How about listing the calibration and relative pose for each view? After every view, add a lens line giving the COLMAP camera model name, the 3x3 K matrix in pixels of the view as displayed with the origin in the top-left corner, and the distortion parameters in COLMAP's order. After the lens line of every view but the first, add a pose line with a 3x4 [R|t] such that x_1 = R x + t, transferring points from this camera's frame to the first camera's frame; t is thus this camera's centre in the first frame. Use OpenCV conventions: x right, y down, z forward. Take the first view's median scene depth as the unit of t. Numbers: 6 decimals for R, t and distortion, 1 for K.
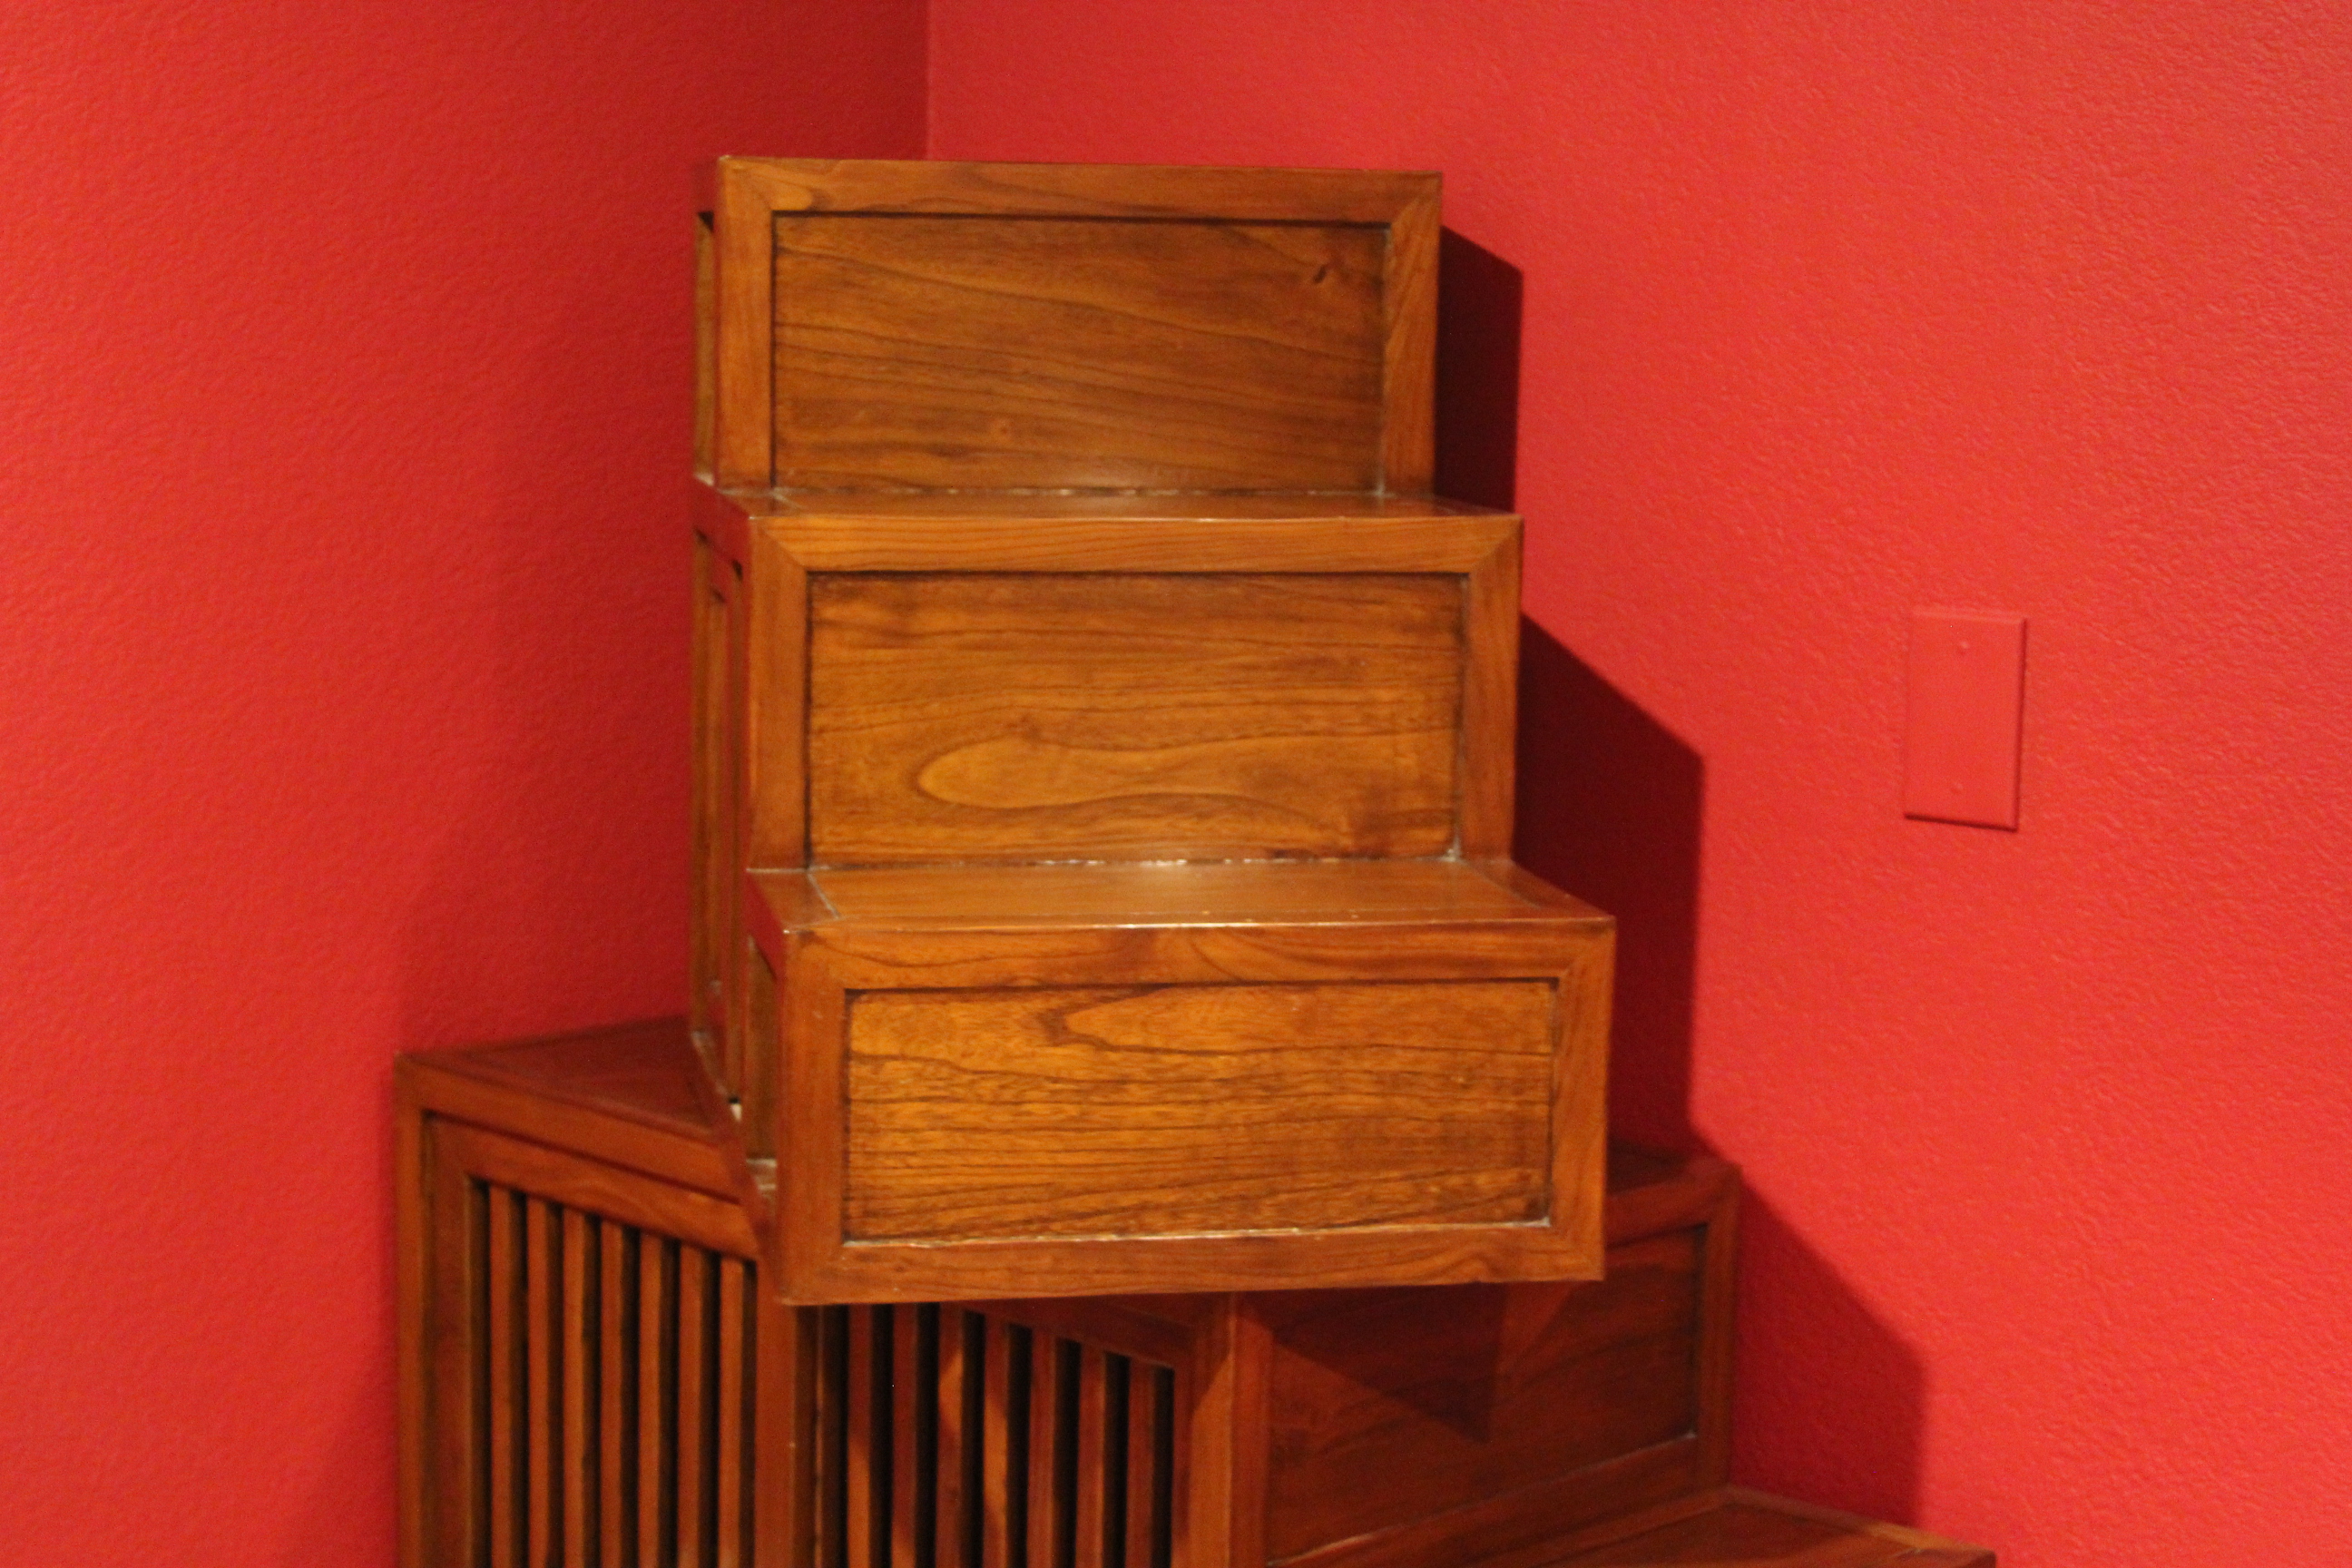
lens RADIAL K [[3930.2, 0, 1176.0], [0, 3930.2, 784.0], [0, 0, 1]] dist [-0.018179, -0.124943]
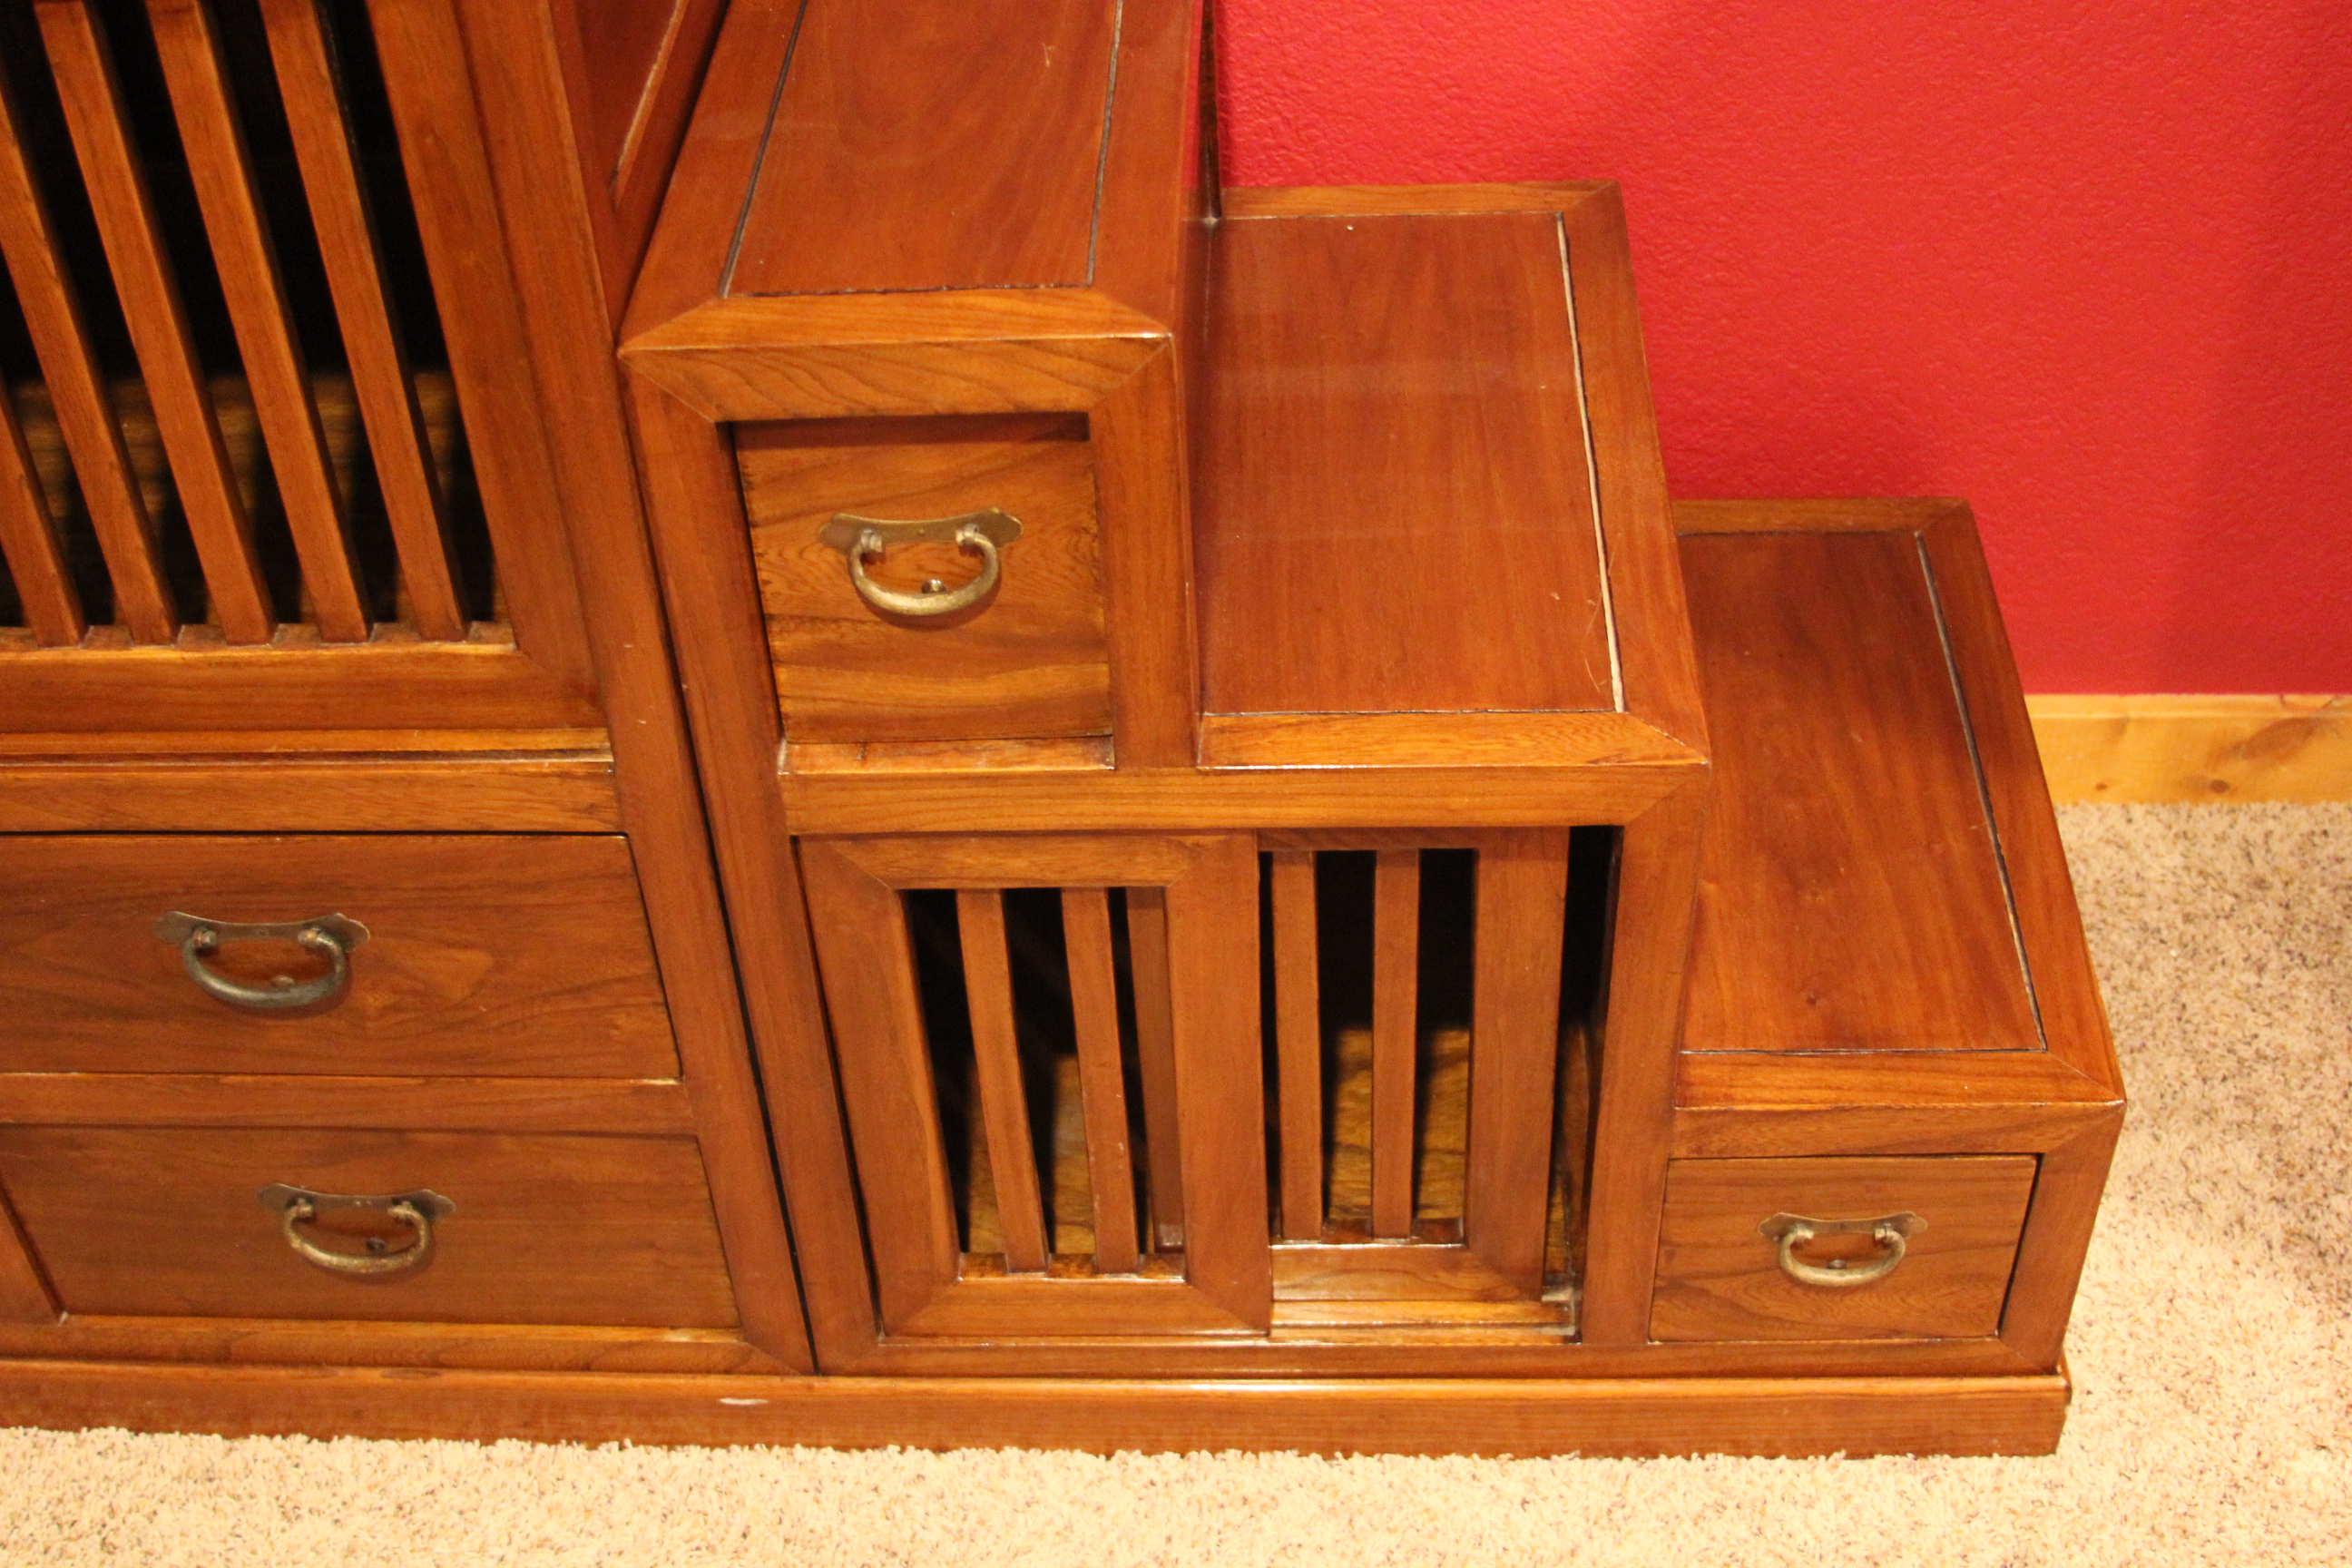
lens RADIAL K [[2960.6, 0, 1169.5], [0, 2960.6, 781.3], [0, 0, 1]] dist [-0.189554, 0.175187]
pose [[0.732869, -0.491361, 0.470603, -0.154345], [0.144944, 0.788564, 0.597627, -0.001246], [-0.664752, -0.369771, 0.649134, 0.503300]]
